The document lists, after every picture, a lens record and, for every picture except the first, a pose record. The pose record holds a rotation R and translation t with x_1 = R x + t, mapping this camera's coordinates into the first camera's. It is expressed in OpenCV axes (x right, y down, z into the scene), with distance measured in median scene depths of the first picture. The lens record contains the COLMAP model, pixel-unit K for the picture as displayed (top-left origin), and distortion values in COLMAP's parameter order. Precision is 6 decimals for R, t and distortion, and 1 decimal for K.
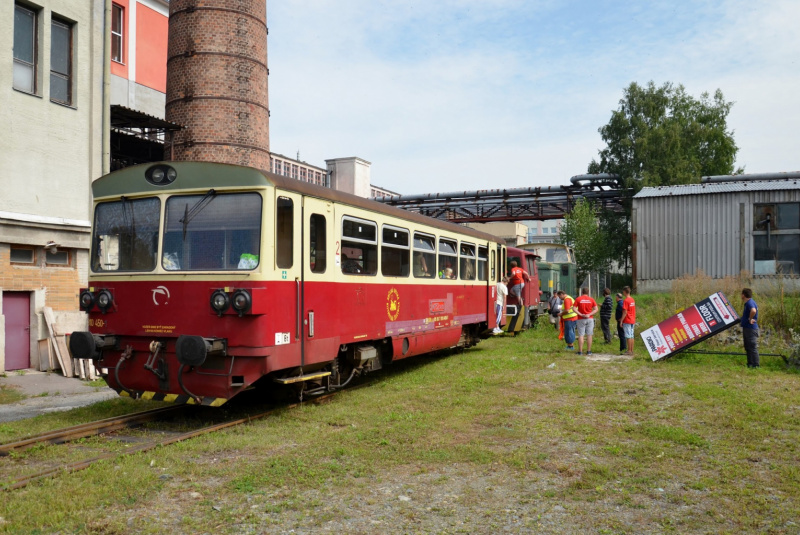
lens RADIAL K [[659.8, 0, 398.7], [0, 659.8, 281.2], [0, 0, 1]] dist [-0.055582, 0.009130]
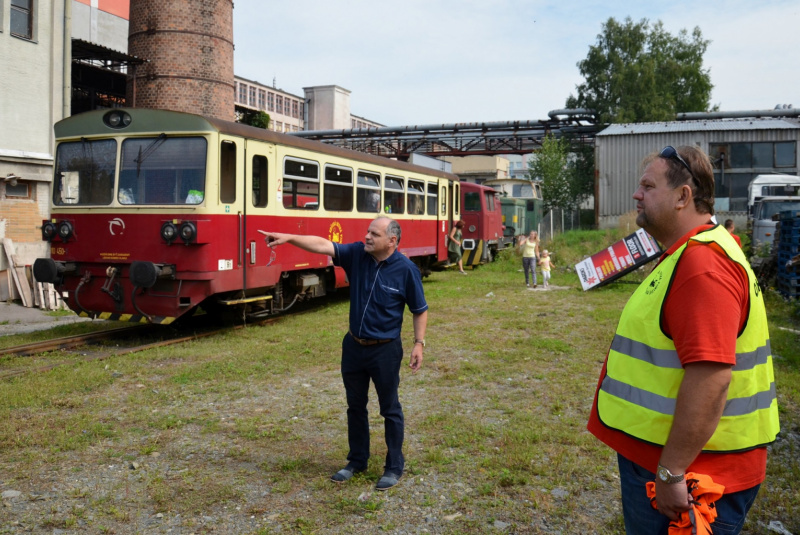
lens RADIAL K [[686.9, 0, 426.0], [0, 686.9, 221.1], [0, 0, 1]] dist [-0.055069, 0.006896]
pose [[0.997694, 0.006264, 0.067577, 0.050689], [-0.006808, 0.999946, 0.007819, -0.000118], [-0.067524, -0.008261, 0.997683, -0.115322]]
